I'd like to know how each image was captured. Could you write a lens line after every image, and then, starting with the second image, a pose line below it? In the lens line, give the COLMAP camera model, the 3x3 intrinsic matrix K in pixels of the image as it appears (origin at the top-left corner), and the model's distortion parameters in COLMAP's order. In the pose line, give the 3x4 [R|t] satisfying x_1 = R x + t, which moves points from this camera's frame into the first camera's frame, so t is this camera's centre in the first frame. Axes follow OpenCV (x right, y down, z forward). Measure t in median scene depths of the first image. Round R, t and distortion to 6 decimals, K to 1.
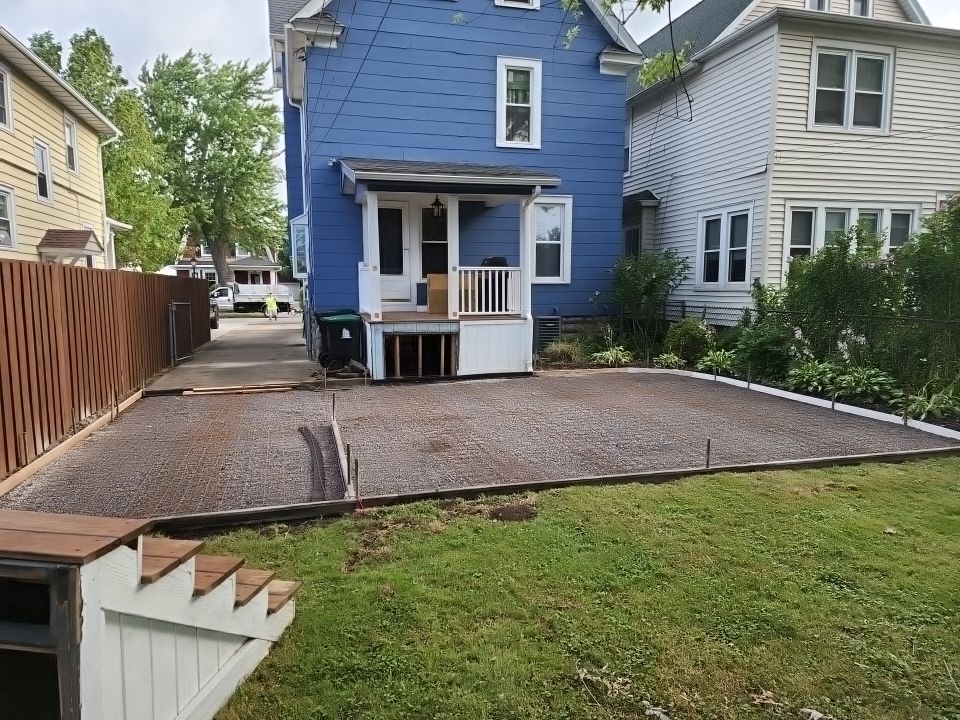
lens RADIAL K [[635.5, 0, 469.6], [0, 635.5, 357.2], [0, 0, 1]] dist [0.076620, -0.066680]
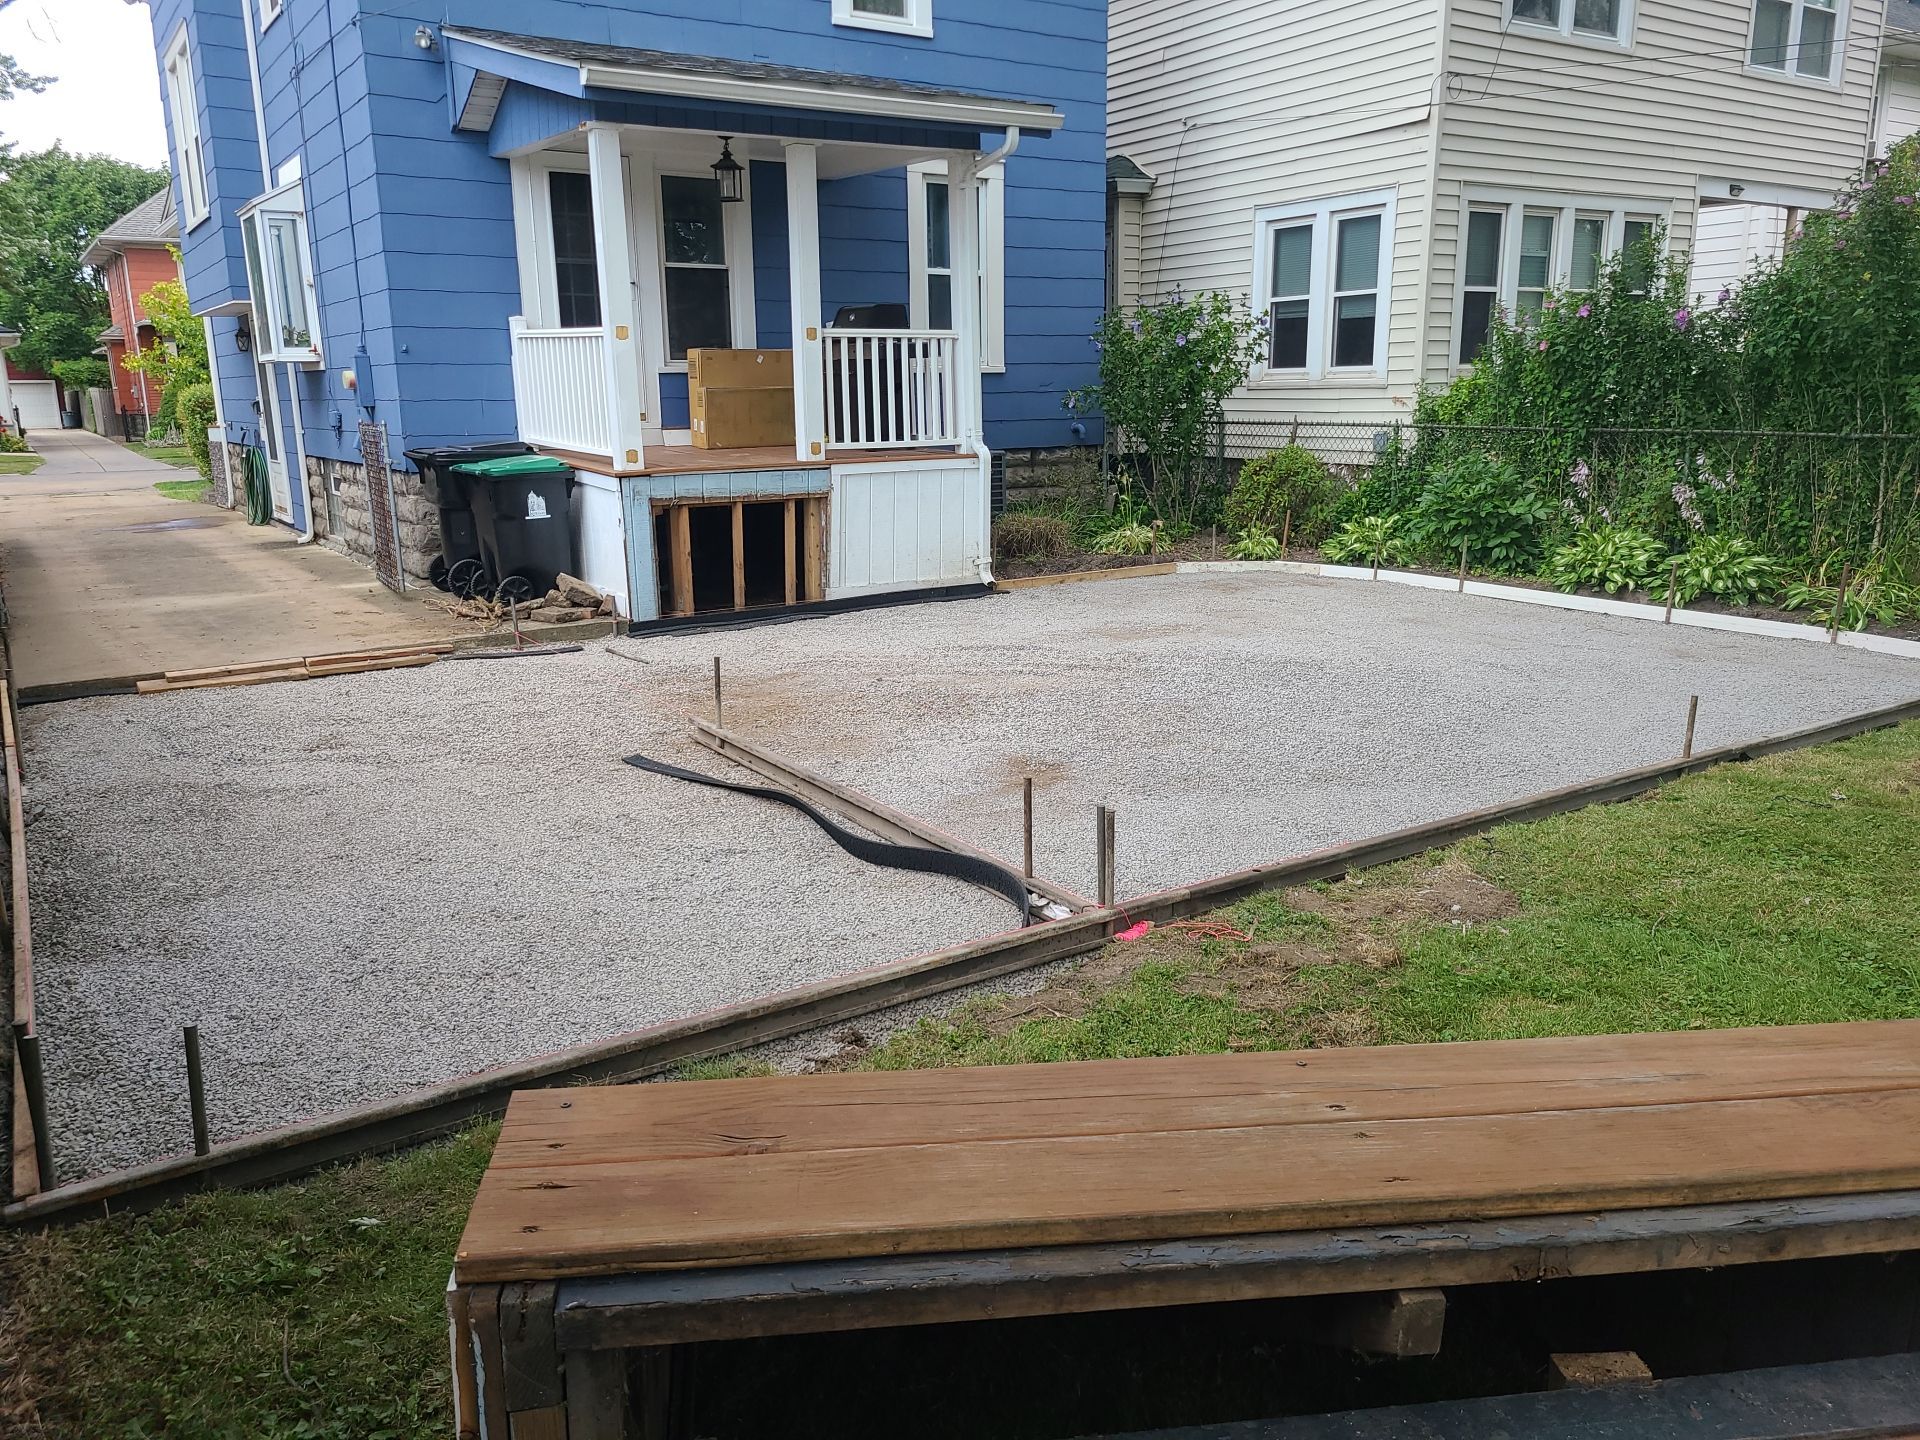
lens RADIAL K [[1452.6, 0, 951.4], [0, 1452.6, 712.7], [0, 0, 1]] dist [0.032979, -0.005397]
pose [[0.952445, -0.076033, 0.295070, -0.200878], [0.043818, 0.992479, 0.114302, -0.002601], [-0.301542, -0.095937, 0.948614, 0.070563]]
